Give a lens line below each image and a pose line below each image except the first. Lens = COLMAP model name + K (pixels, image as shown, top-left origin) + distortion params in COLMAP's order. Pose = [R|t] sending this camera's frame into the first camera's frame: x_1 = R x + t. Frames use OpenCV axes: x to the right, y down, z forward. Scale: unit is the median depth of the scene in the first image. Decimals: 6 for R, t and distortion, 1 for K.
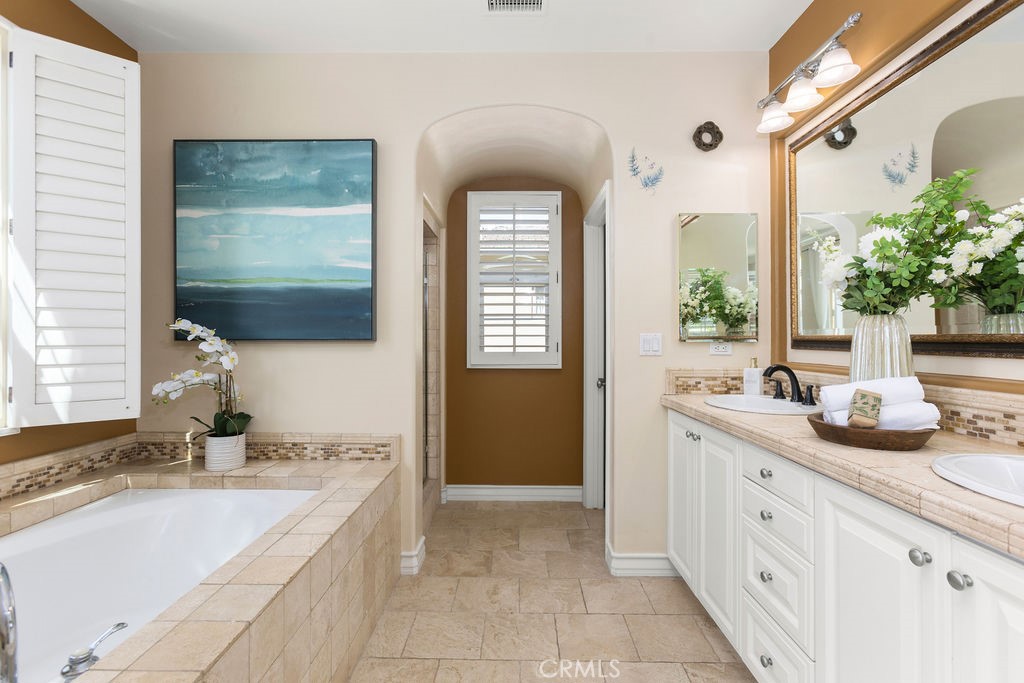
lens RADIAL K [[464.1, 0, 512.5], [0, 464.1, 338.1], [0, 0, 1]] dist [-0.012217, 0.007970]
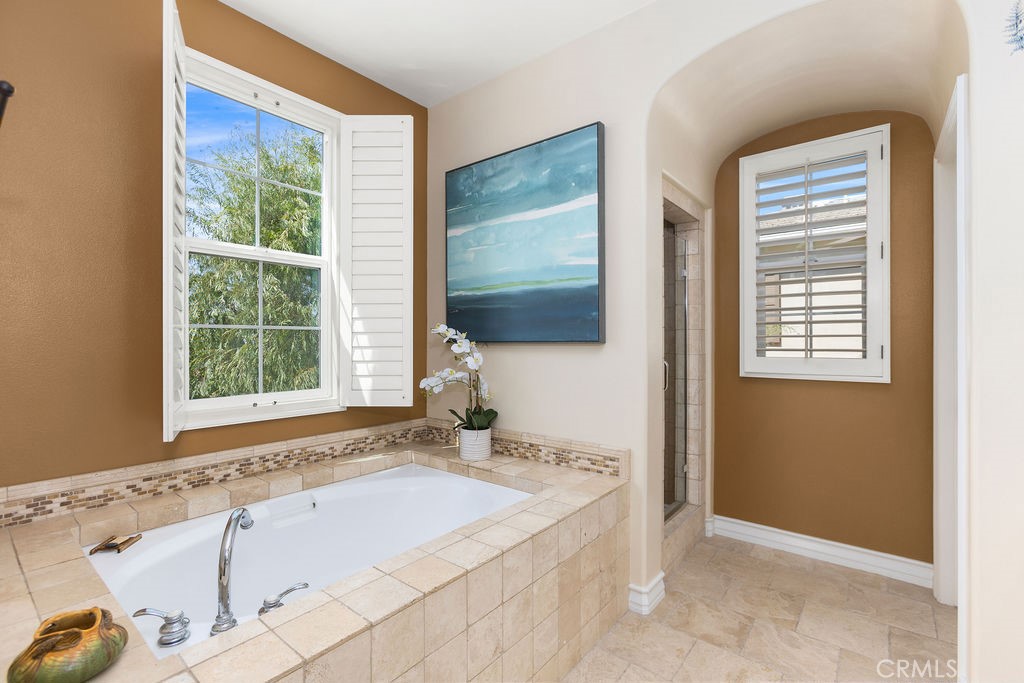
lens RADIAL K [[464.1, 0, 508.6], [0, 464.1, 341.2], [0, 0, 1]] dist [-0.012217, 0.007970]
pose [[0.786133, -0.002471, -0.618052, 0.121508], [0.003438, 0.999994, 0.000376, 0.001912], [0.618047, -0.002420, 0.786137, 0.170761]]
